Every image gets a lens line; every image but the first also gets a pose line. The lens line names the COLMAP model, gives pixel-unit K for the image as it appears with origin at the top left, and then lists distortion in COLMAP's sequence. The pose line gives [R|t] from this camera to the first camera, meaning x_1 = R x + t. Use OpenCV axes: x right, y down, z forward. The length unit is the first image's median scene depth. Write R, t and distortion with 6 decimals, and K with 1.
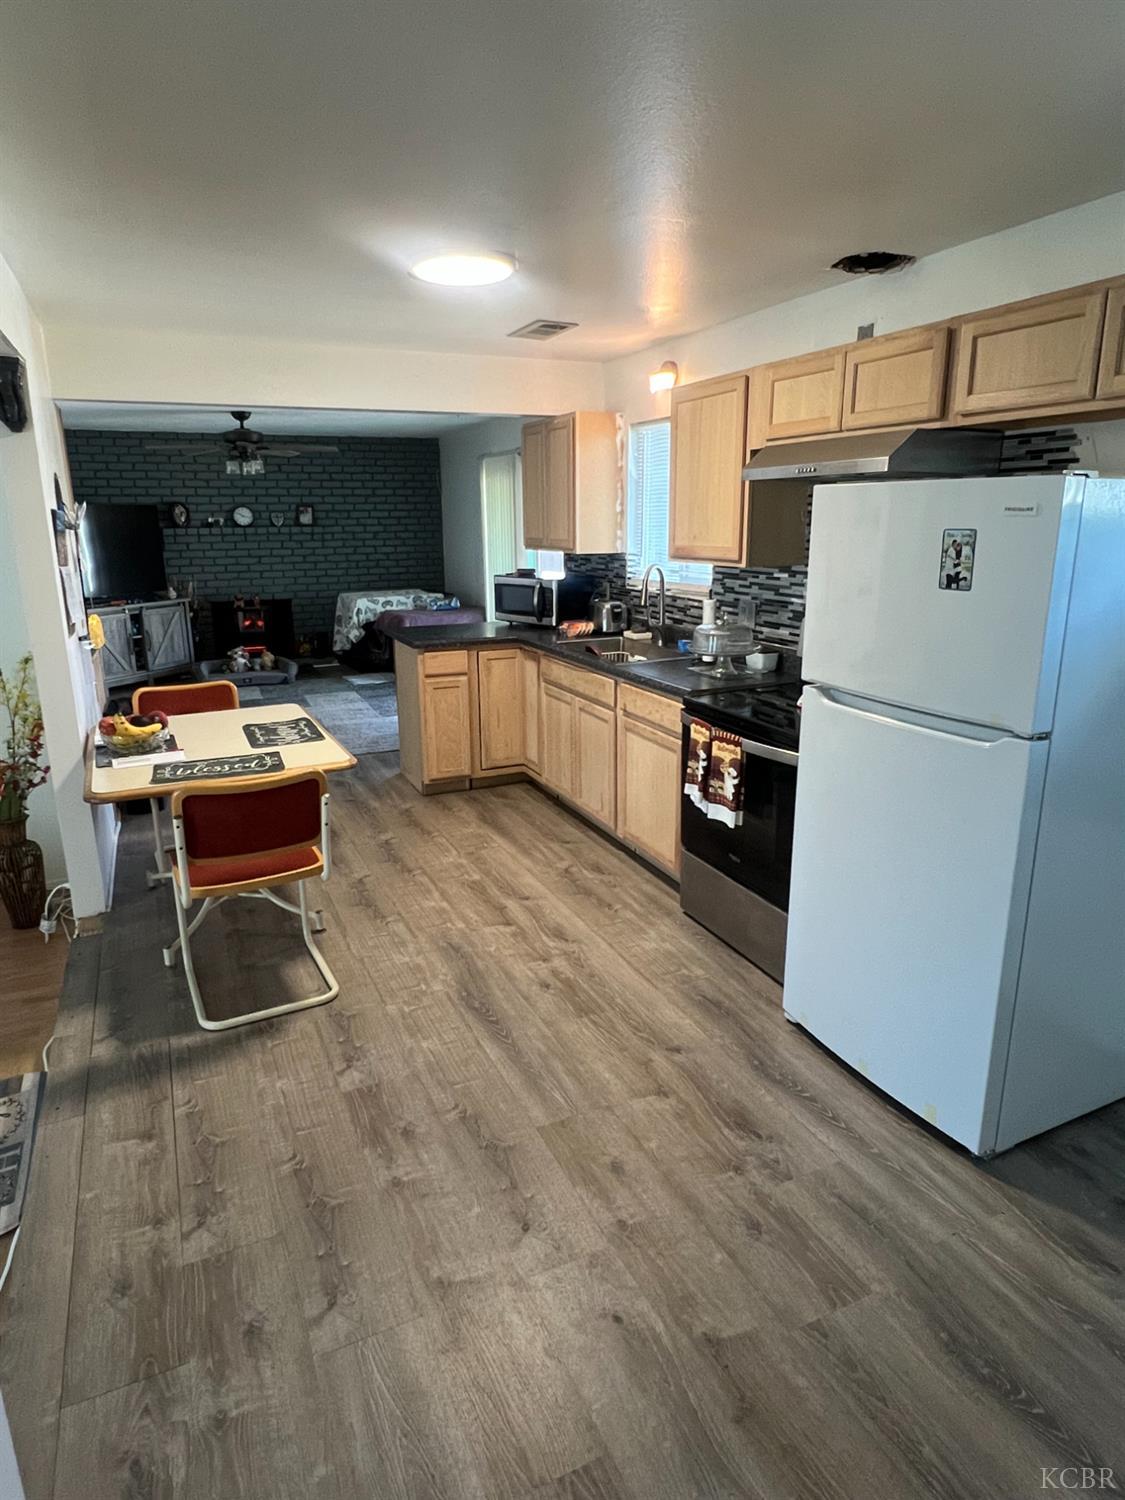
lens RADIAL K [[877.3, 0, 561.6], [0, 877.3, 745.2], [0, 0, 1]] dist [-0.001076, -0.001178]
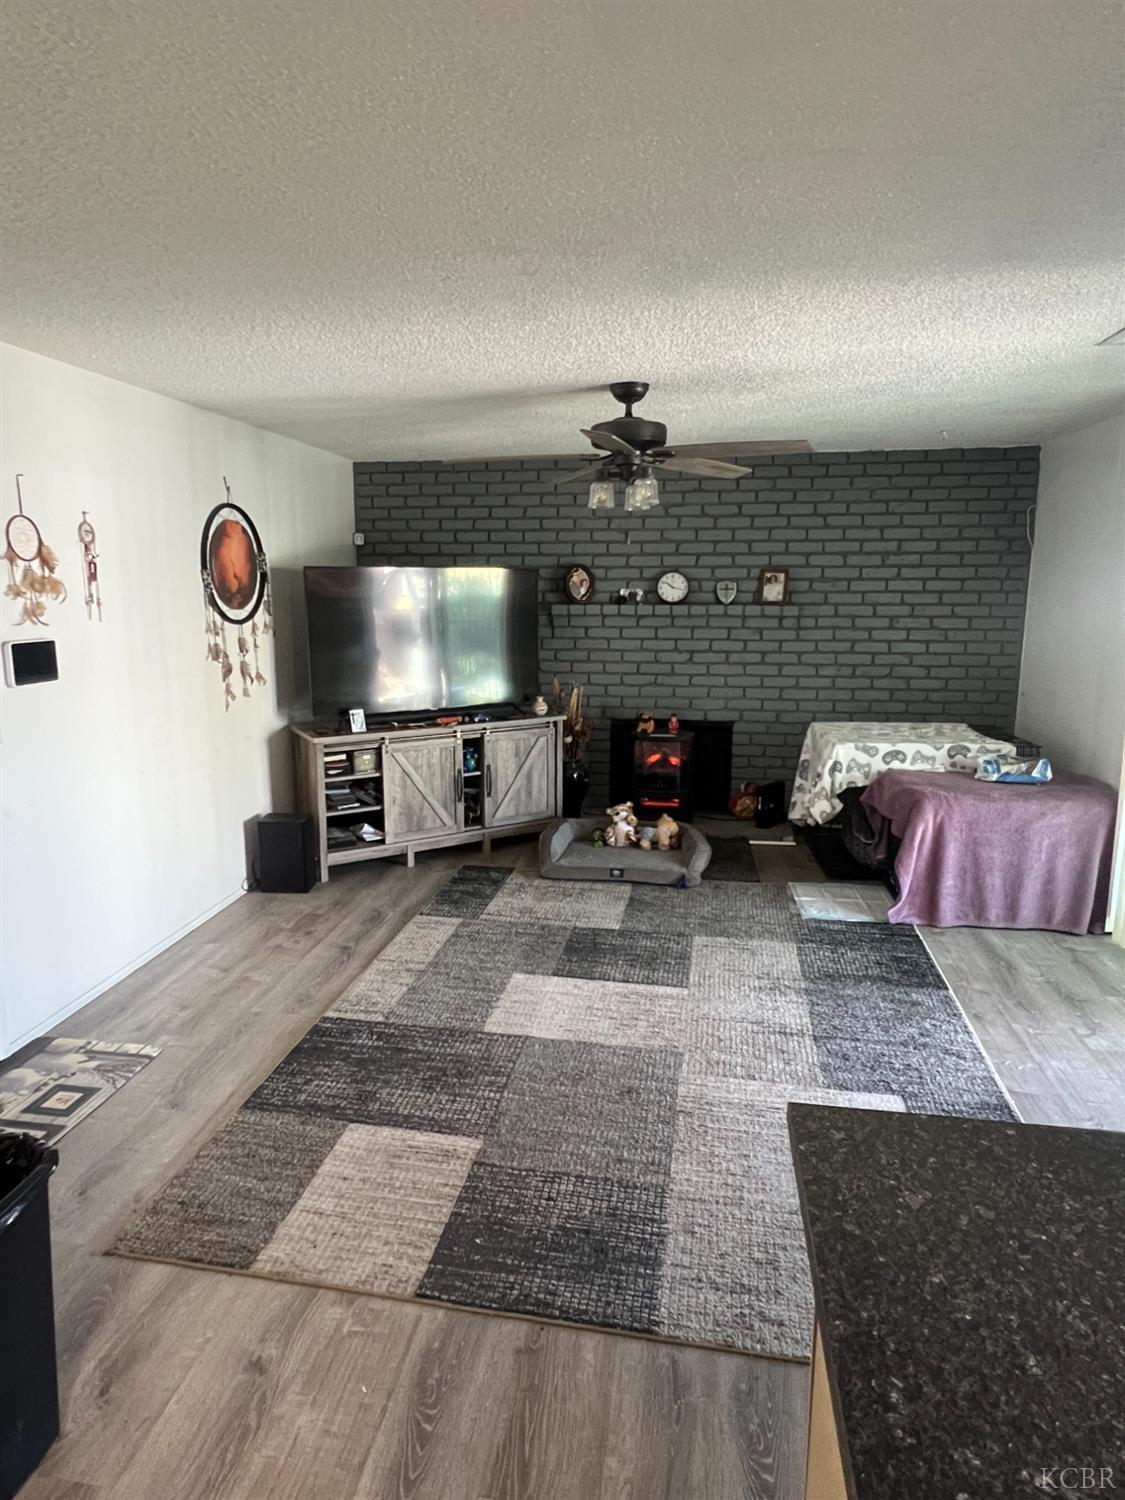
lens RADIAL K [[877.3, 0, 561.9], [0, 877.3, 745.8], [0, 0, 1]] dist [-0.001076, -0.001178]
pose [[0.833967, 0.108728, -0.540997, -0.081066], [-0.146443, 0.988850, -0.027010, -0.122143], [0.532028, 0.101751, 0.840591, 0.449778]]
